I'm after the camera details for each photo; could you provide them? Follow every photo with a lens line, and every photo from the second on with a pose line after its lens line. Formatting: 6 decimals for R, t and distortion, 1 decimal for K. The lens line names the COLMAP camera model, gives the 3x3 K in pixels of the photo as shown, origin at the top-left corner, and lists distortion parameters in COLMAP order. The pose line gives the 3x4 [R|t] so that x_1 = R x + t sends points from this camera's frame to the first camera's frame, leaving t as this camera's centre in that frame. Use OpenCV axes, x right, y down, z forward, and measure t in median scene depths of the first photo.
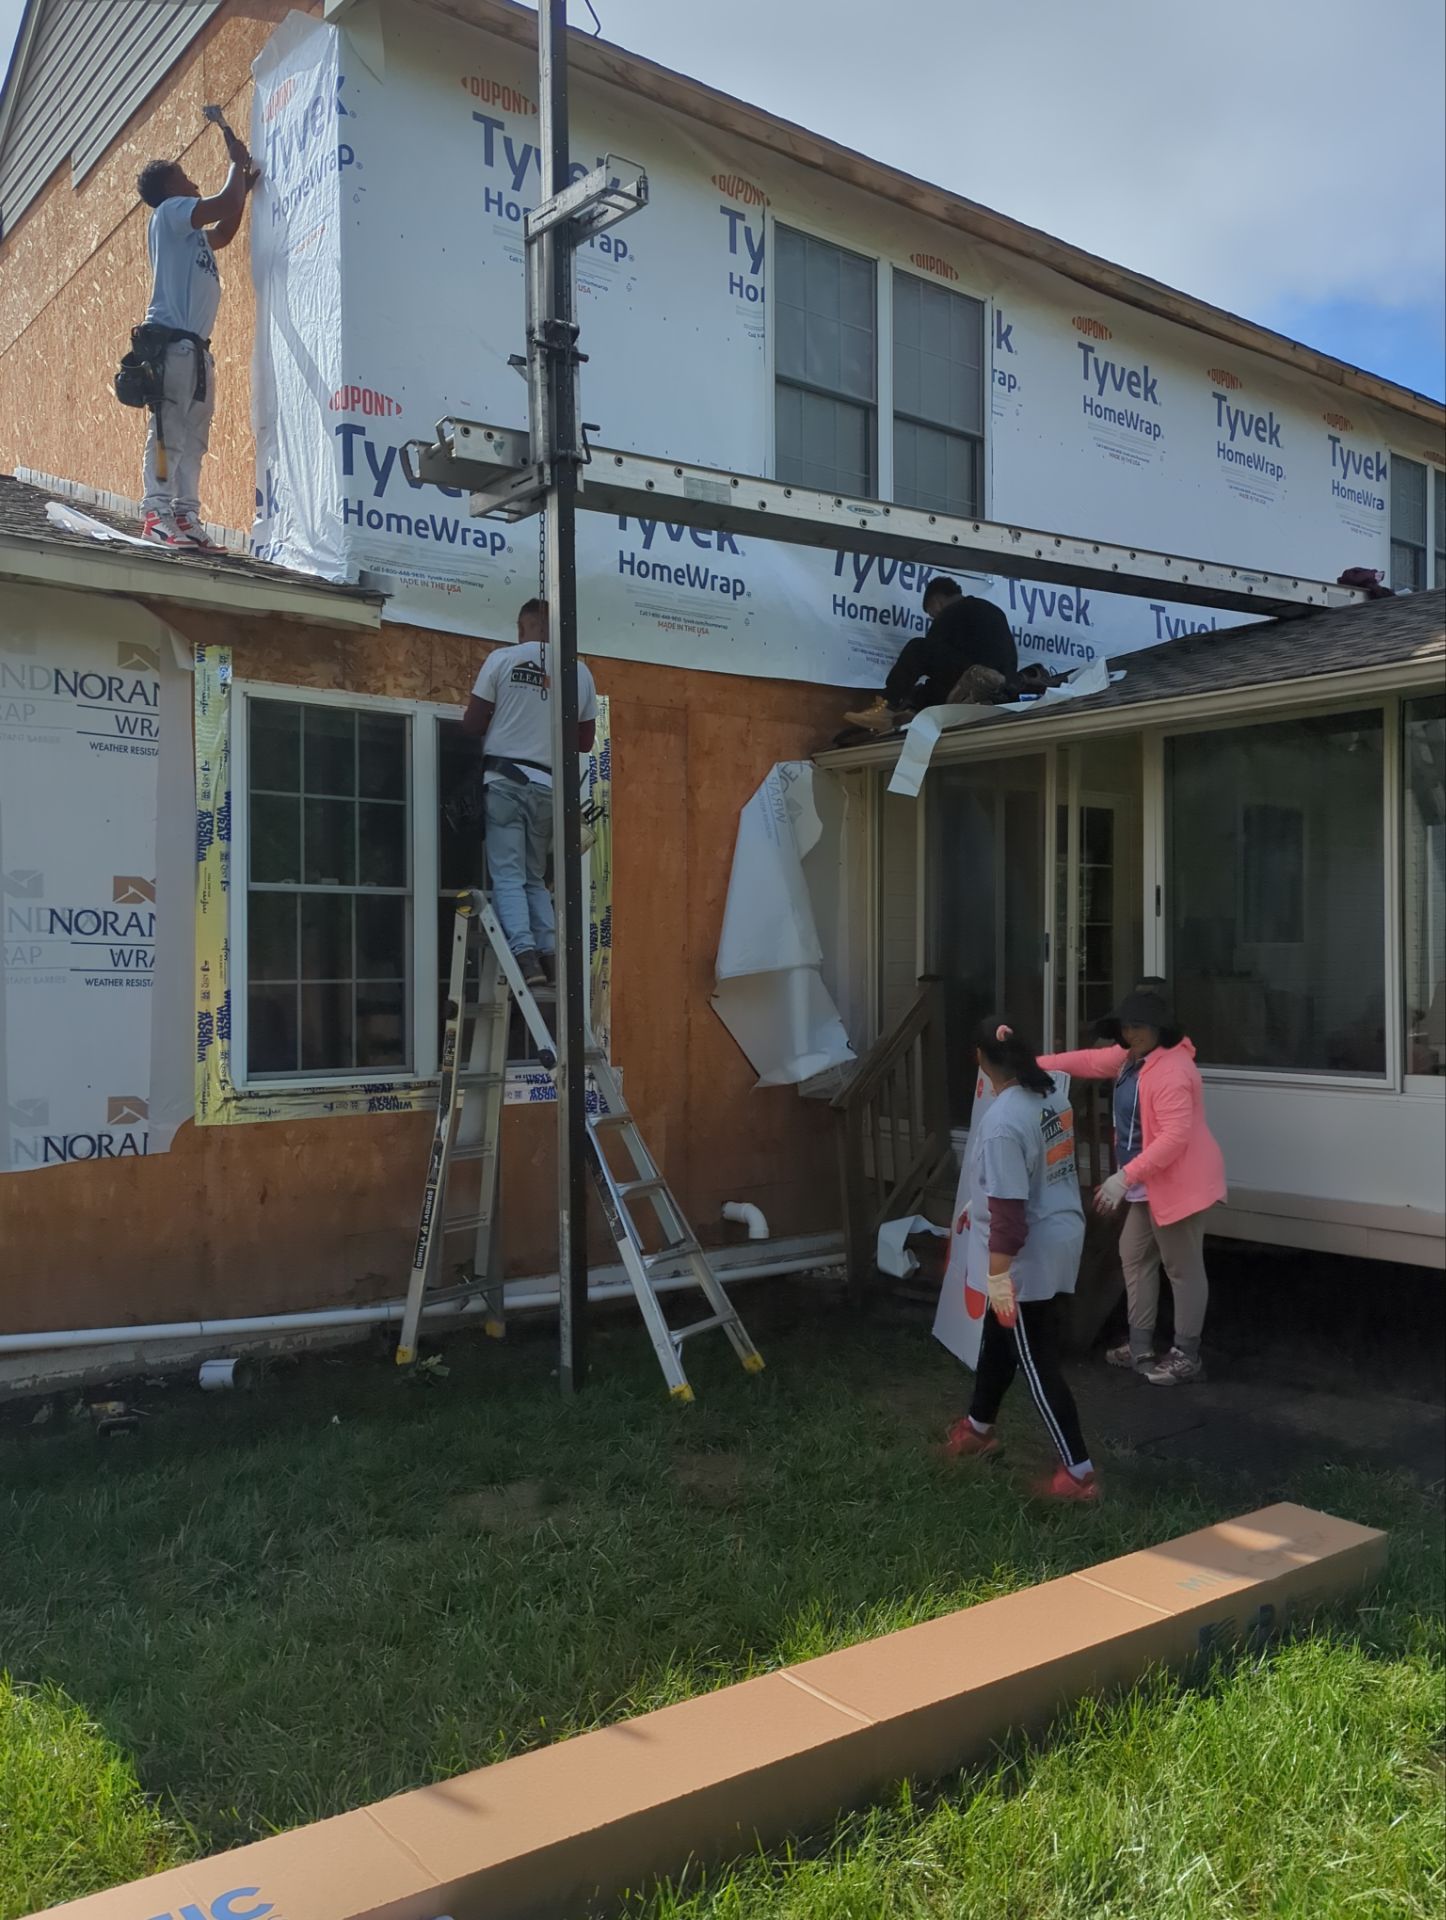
lens RADIAL K [[1599.6, 0, 727.4], [0, 1599.6, 951.3], [0, 0, 1]] dist [0.067183, -0.076543]
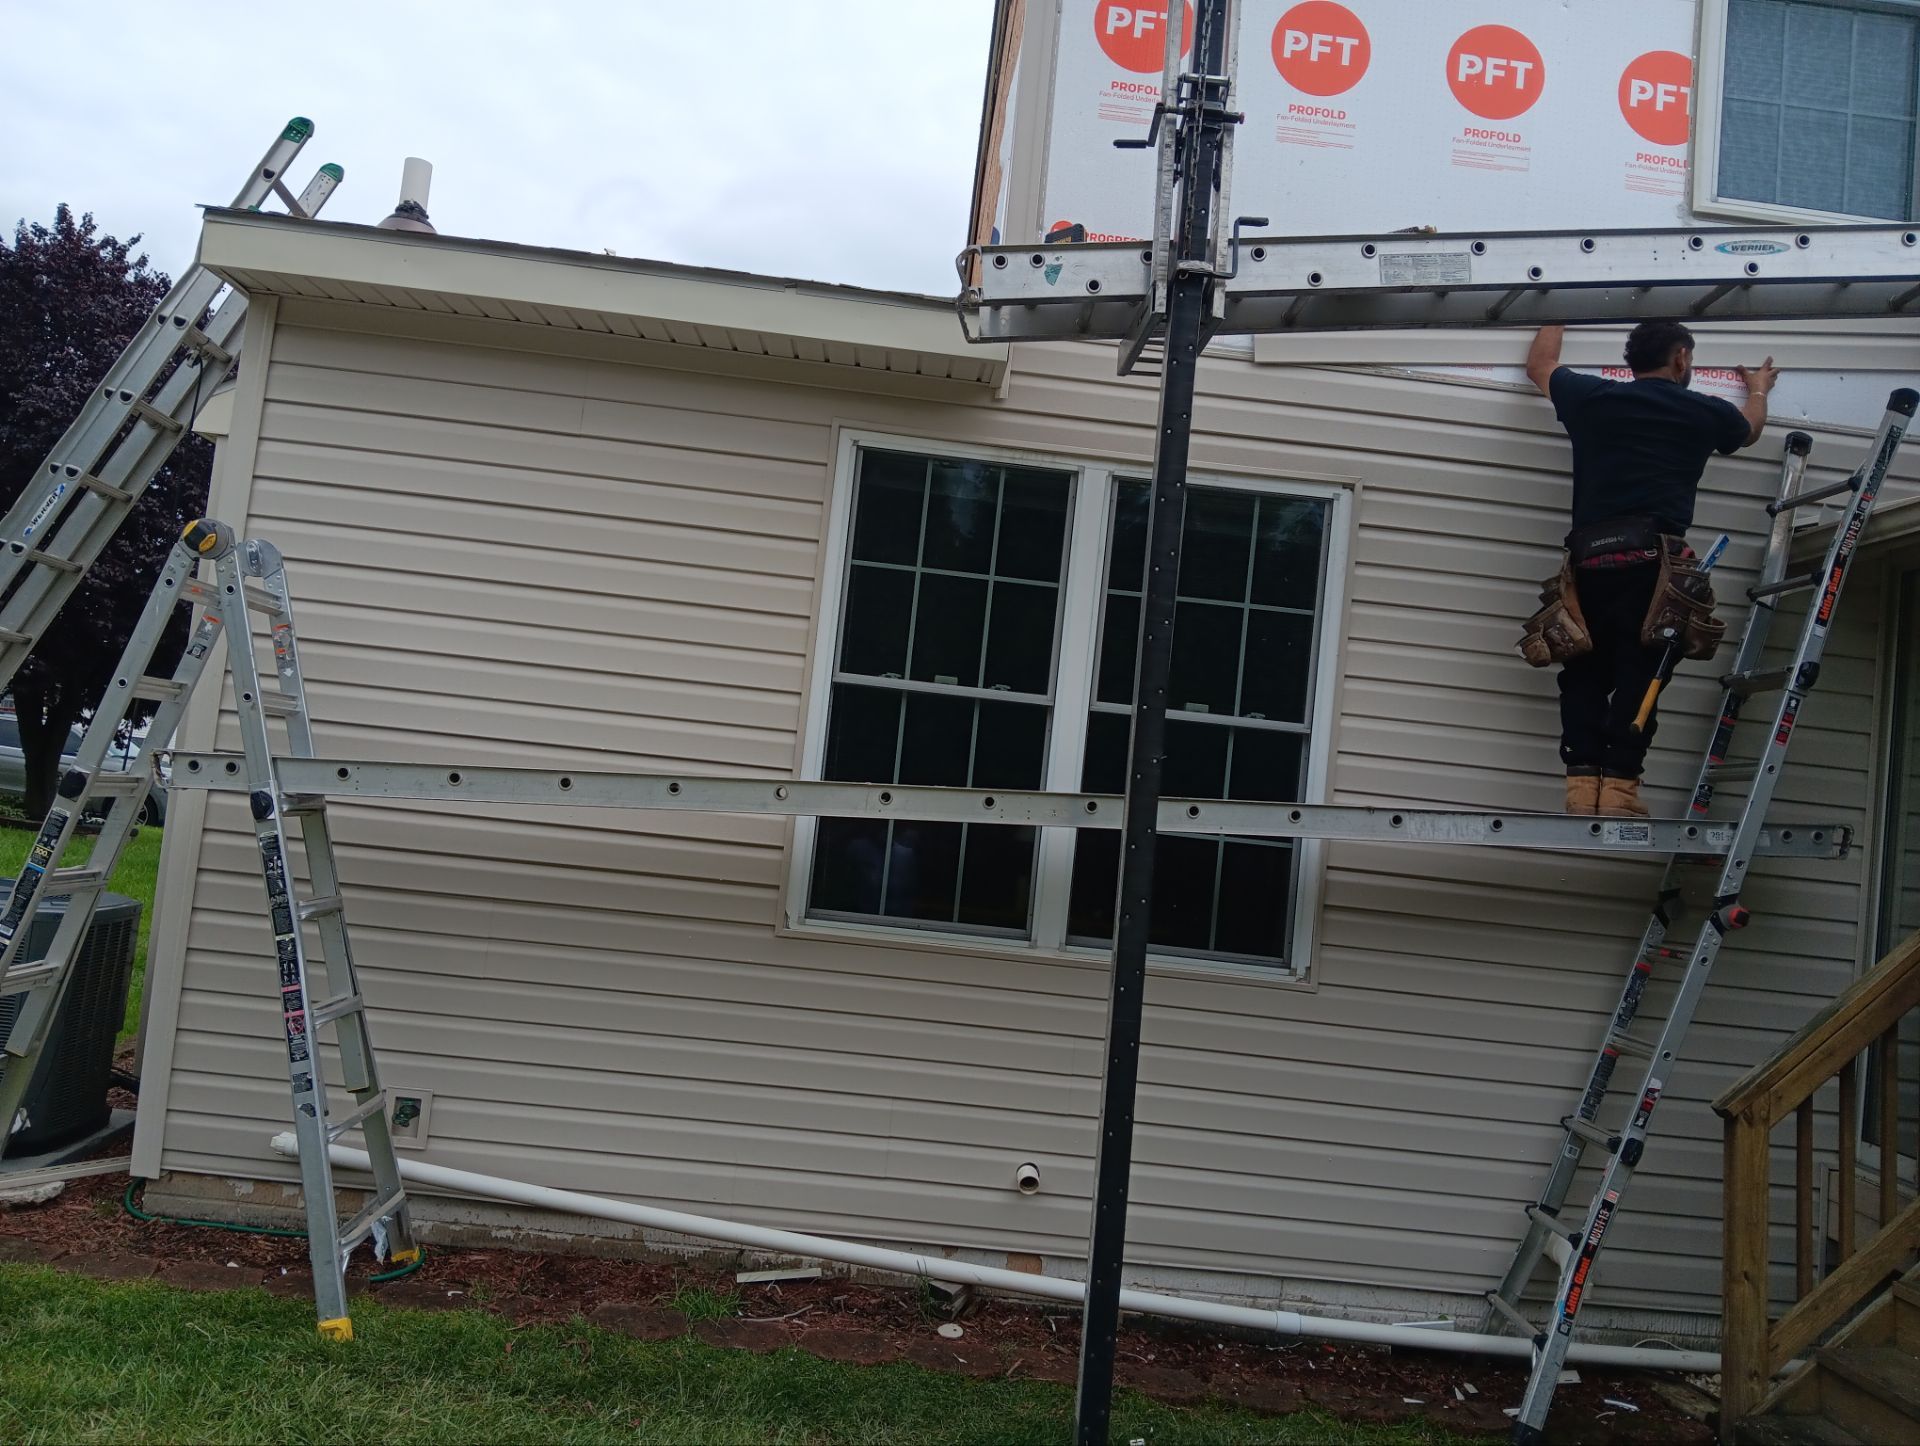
lens RADIAL K [[1492.3, 0, 953.0], [0, 1492.3, 721.7], [0, 0, 1]] dist [0.062198, -0.114838]
pose [[0.802246, 0.049426, -0.594944, 0.168101], [-0.100335, 0.993554, -0.052753, 0.013272], [0.588501, 0.102015, 0.802034, 0.373346]]
